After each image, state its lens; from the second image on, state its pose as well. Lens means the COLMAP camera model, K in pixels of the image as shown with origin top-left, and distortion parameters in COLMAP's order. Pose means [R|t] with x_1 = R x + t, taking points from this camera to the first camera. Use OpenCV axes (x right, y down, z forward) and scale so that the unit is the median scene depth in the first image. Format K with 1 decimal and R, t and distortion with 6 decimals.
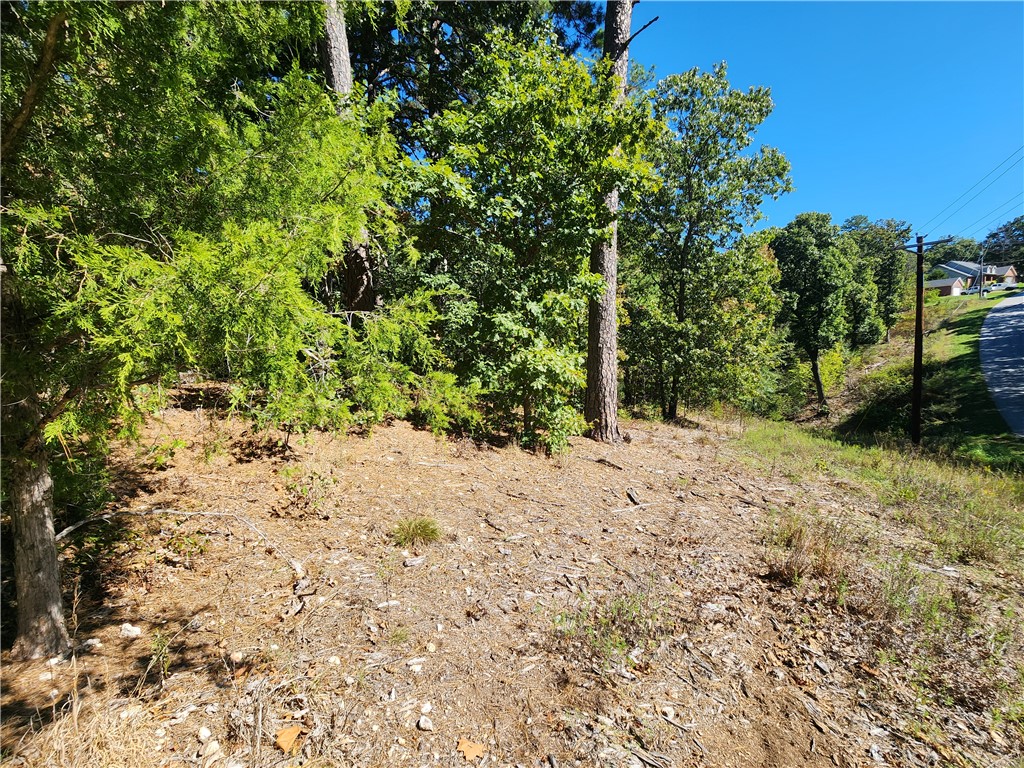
lens RADIAL K [[419.8, 0, 517.3], [0, 419.8, 382.6], [0, 0, 1]] dist [0.001819, 0.001258]
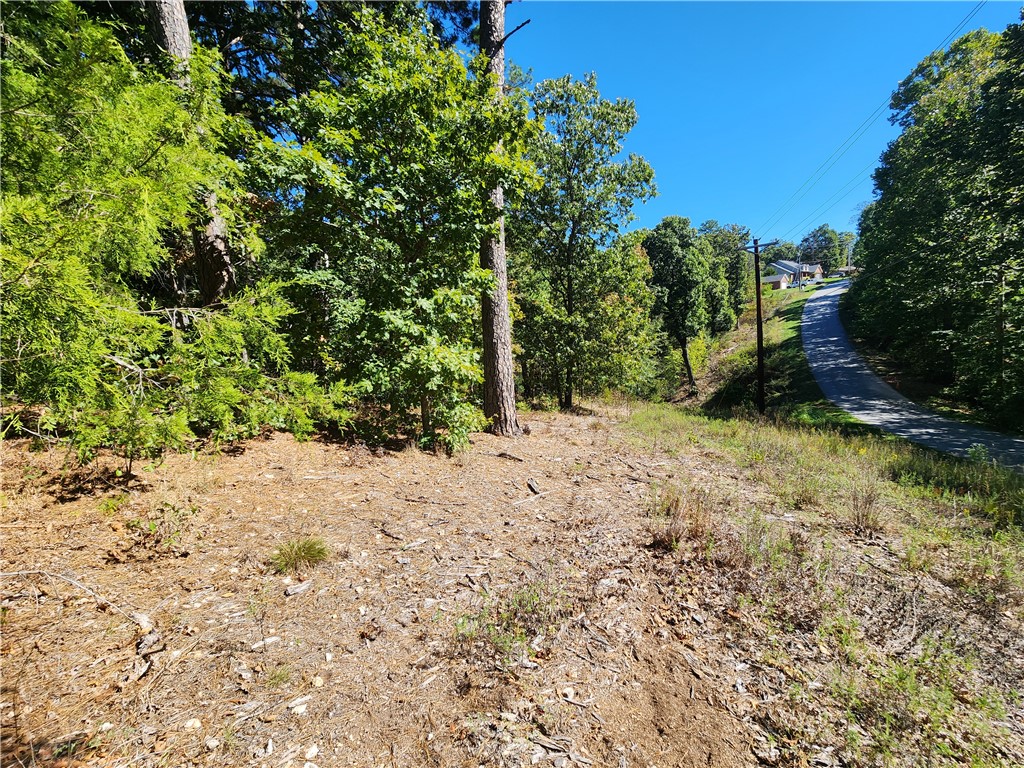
lens RADIAL K [[419.8, 0, 517.8], [0, 419.8, 381.2], [0, 0, 1]] dist [0.001819, 0.001258]
pose [[0.971028, -0.059749, 0.231377, 0.014918], [0.058913, 0.998208, 0.010529, 0.001079], [-0.231592, 0.003407, 0.972807, 0.007988]]
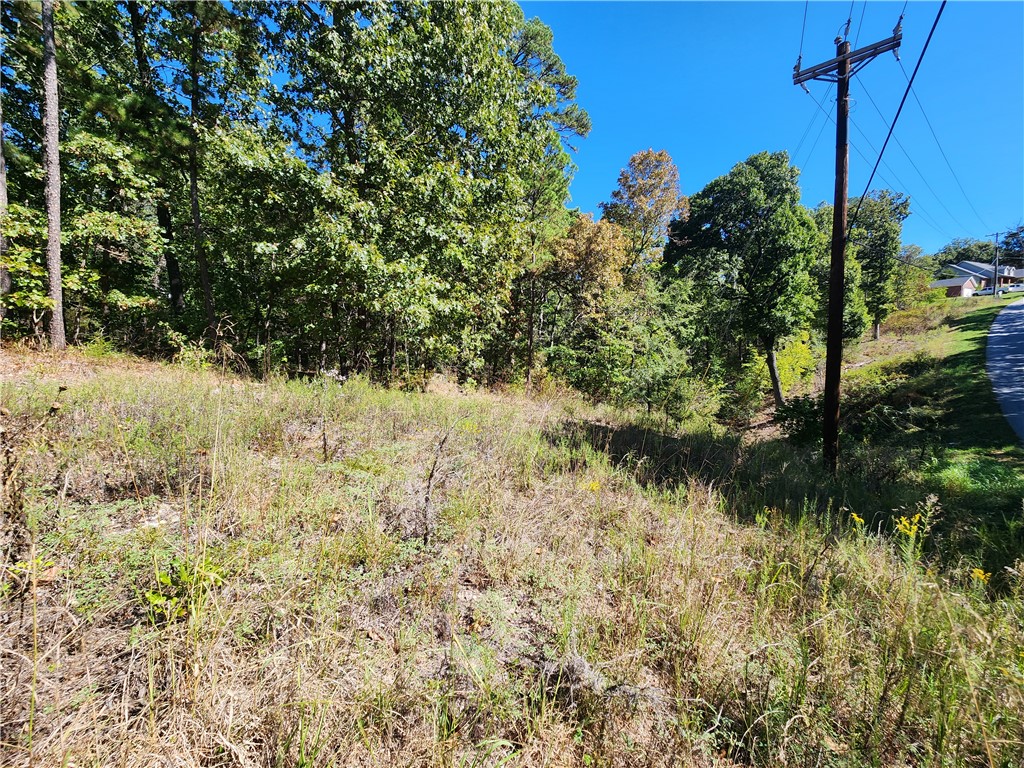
lens RADIAL K [[419.8, 0, 516.5], [0, 419.8, 386.0], [0, 0, 1]] dist [0.001819, 0.001258]
pose [[0.999246, 0.033781, -0.019156, 0.910365], [-0.033913, 0.999403, -0.006610, 0.125137], [0.018921, 0.007255, 0.999795, 0.756720]]
